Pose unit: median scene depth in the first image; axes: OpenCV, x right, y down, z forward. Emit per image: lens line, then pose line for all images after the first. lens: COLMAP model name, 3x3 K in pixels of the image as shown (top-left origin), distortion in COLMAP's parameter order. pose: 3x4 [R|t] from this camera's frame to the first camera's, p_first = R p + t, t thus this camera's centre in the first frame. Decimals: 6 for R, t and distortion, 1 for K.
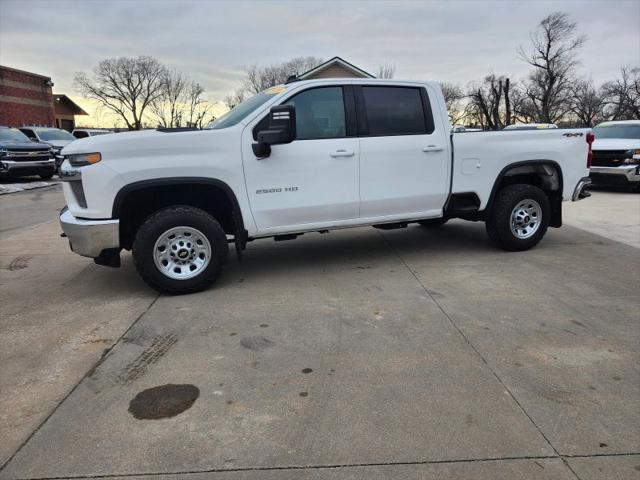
lens RADIAL K [[443.6, 0, 320.0], [0, 443.6, 240.0], [0, 0, 1]] dist [0.062506, -0.062394]
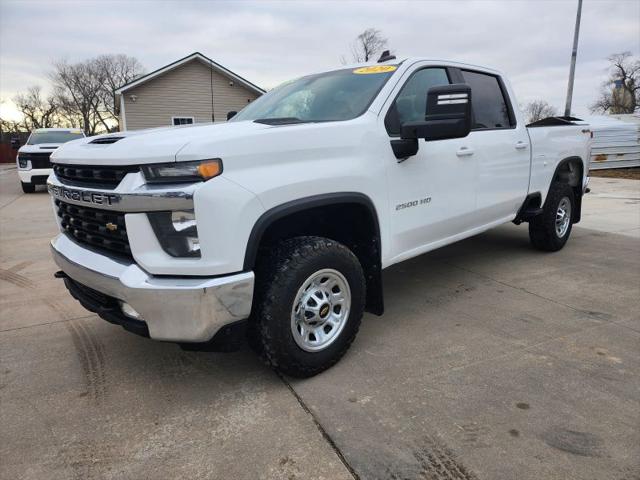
lens RADIAL K [[443.5, 0, 313.4], [0, 443.5, 237.9], [0, 0, 1]] dist [0.064401, -0.064398]
pose [[0.928005, -0.089775, 0.361589, -0.488098], [0.095216, 0.995453, 0.002783, -0.069413], [-0.360195, 0.031847, 0.932333, 0.357373]]
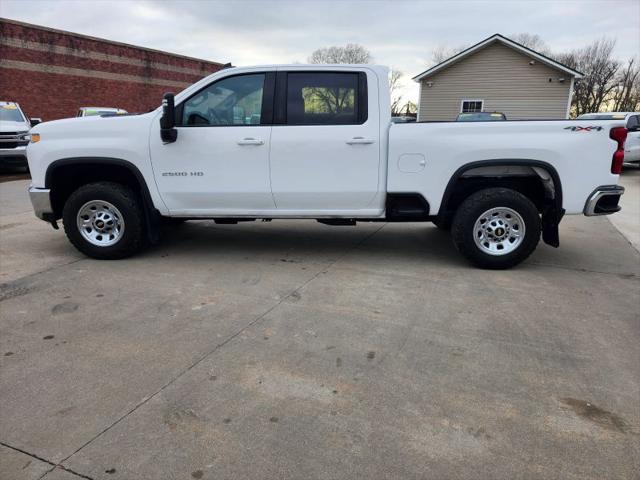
lens RADIAL K [[443.6, 0, 320.0], [0, 443.6, 240.0], [0, 0, 1]] dist [0.062506, -0.062394]
pose [[0.908693, 0.123623, -0.398740, 0.601089], [-0.111156, 0.992316, 0.054336, -0.048198], [0.402394, -0.005052, 0.915453, 0.152669]]
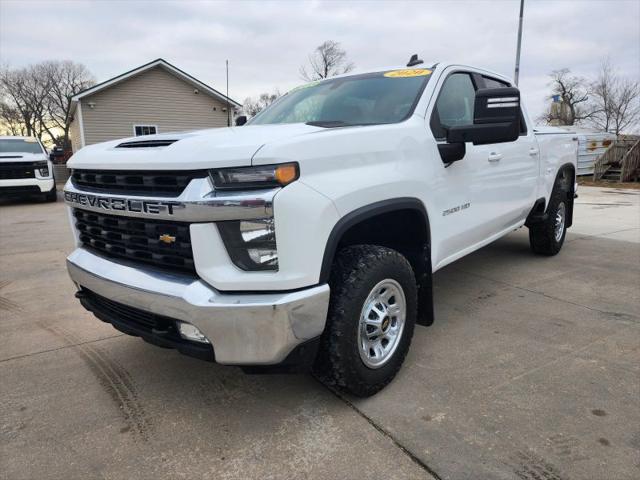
lens RADIAL K [[443.6, 0, 320.0], [0, 443.6, 240.0], [0, 0, 1]] dist [0.062506, -0.062394]
pose [[0.881765, -0.102696, 0.460373, -0.586040], [0.117486, 0.993068, -0.003501, -0.081525], [-0.456822, 0.057174, 0.887719, 0.440359]]
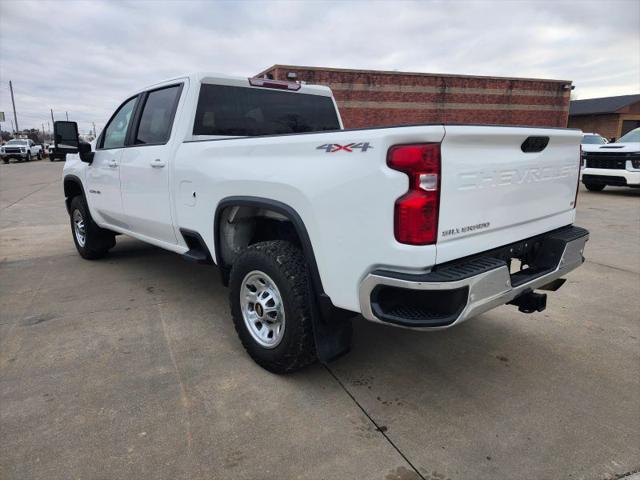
lens RADIAL K [[440.9, 0, 312.6], [0, 440.9, 239.6], [0, 0, 1]] dist [0.067871, -0.059038]
pose [[0.329404, 0.200128, -0.922736, 1.146074], [-0.205932, 0.968979, 0.136643, -0.252684], [0.921458, 0.145010, 0.360398, 1.054785]]
